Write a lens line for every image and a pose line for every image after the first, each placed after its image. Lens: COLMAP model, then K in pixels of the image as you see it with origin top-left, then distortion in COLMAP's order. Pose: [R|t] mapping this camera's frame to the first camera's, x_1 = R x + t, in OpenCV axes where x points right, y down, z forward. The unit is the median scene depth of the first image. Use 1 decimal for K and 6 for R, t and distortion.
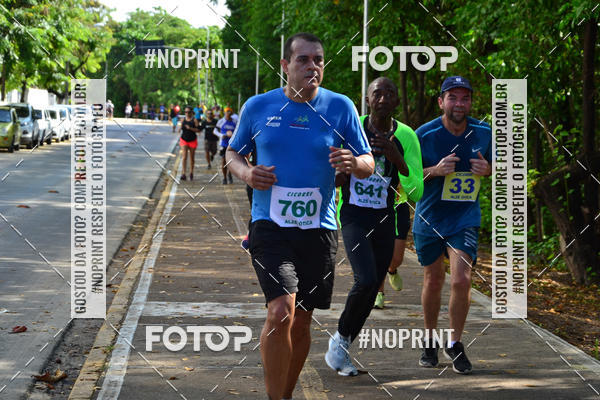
lens RADIAL K [[1980.4, 0, 300.0], [0, 1980.4, 200.0], [0, 0, 1]] dist [0.065148, 0.808986]
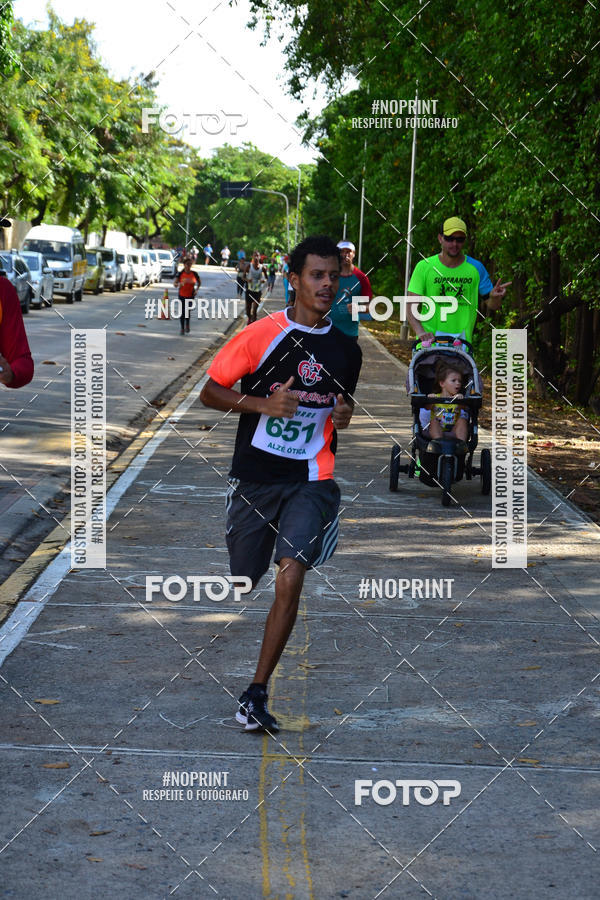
lens RADIAL K [[2972.6, 0, 281.3], [0, 2972.6, 449.2], [0, 0, 1]] dist [0.079635, 0.892638]
pose [[0.997518, 0.031937, -0.062750, 0.045067], [-0.030766, 0.999336, 0.019537, 0.020455], [0.063332, -0.017558, 0.997838, -0.480459]]
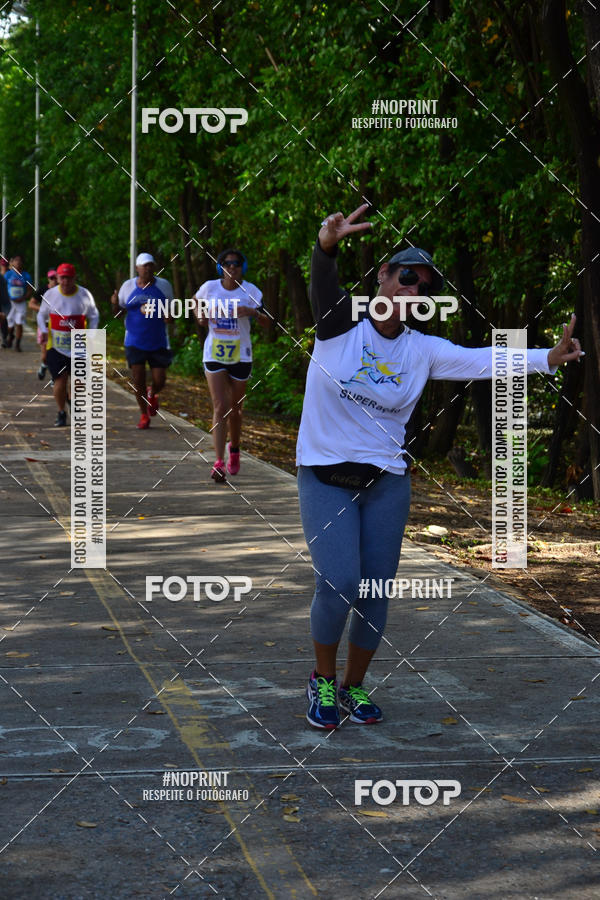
lens RADIAL K [[3494.2, 0, 300.0], [0, 3494.2, 450.0], [0, 0, 1]] dist [0.208762, 1.685531]
pose [[0.998084, -0.013054, 0.060484, 0.008217], [0.012448, 0.999869, 0.010390, 0.011950], [-0.060612, -0.009617, 0.998115, -0.305610]]
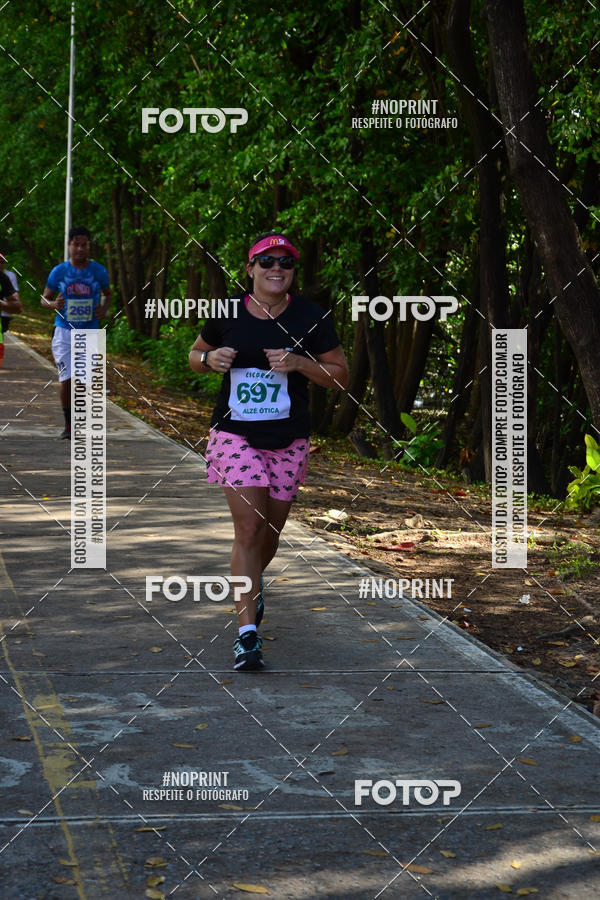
lens RADIAL K [[2972.6, 0, 281.3], [0, 2972.6, 449.2], [0, 0, 1]] dist [0.079635, 0.892638]
pose [[0.996779, 0.009532, 0.079627, 0.014567], [-0.011283, 0.999704, 0.021559, 0.009939], [-0.079398, -0.022388, 0.996592, -0.244896]]
